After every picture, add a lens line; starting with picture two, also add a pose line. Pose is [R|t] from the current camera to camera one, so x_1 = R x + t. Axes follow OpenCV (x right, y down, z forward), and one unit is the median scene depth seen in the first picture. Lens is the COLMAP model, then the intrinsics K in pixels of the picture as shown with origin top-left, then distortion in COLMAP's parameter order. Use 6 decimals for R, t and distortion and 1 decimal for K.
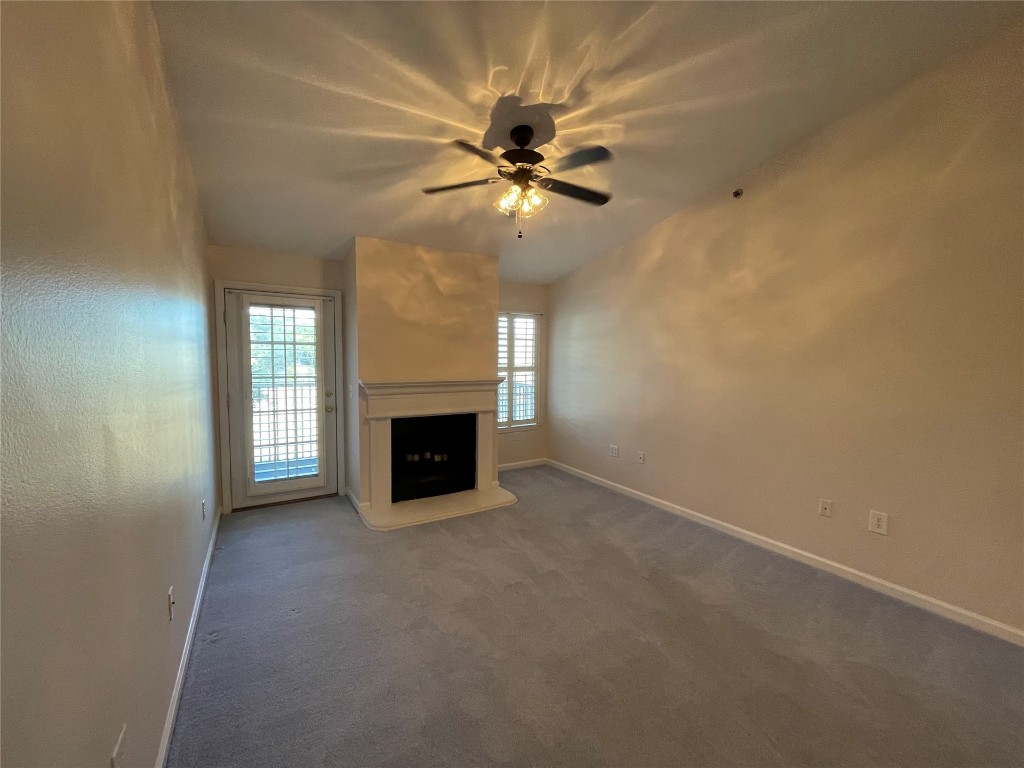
lens RADIAL K [[417.5, 0, 506.8], [0, 417.5, 385.6], [0, 0, 1]] dist [0.000026, -0.000406]
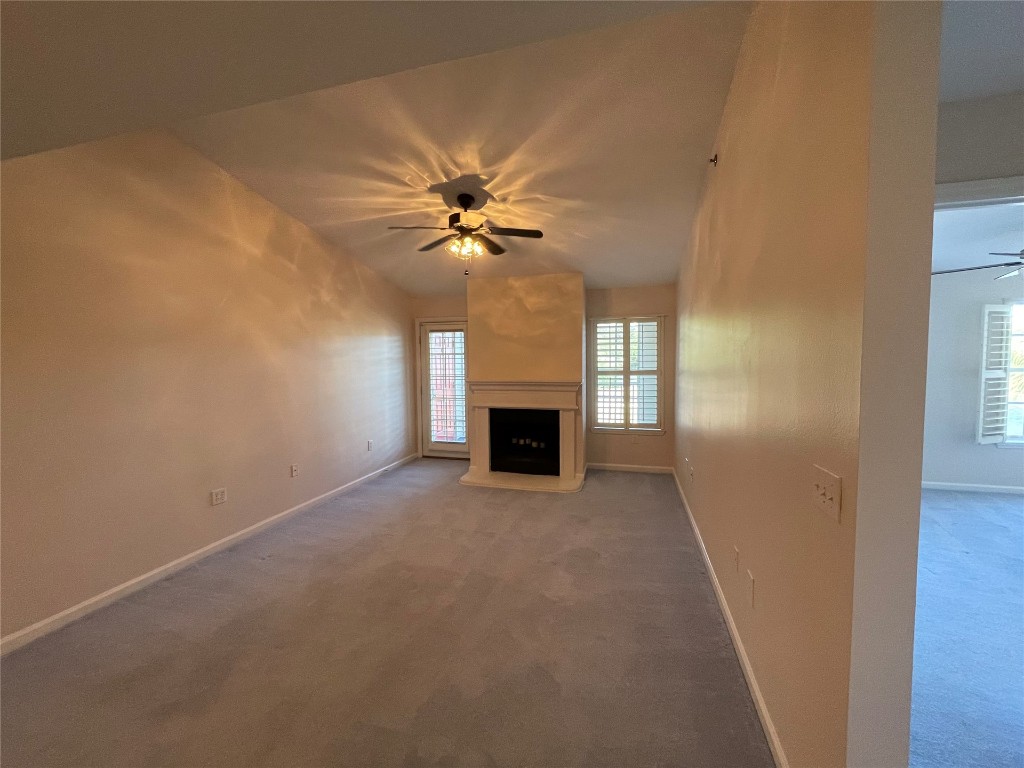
lens RADIAL K [[417.5, 0, 514.4], [0, 417.5, 388.7], [0, 0, 1]] dist [0.000026, -0.000406]
pose [[0.669640, 0.035544, -0.741835, 0.747905], [-0.035509, 0.999244, 0.015824, -0.008208], [0.741836, 0.015746, 0.670396, 0.140927]]
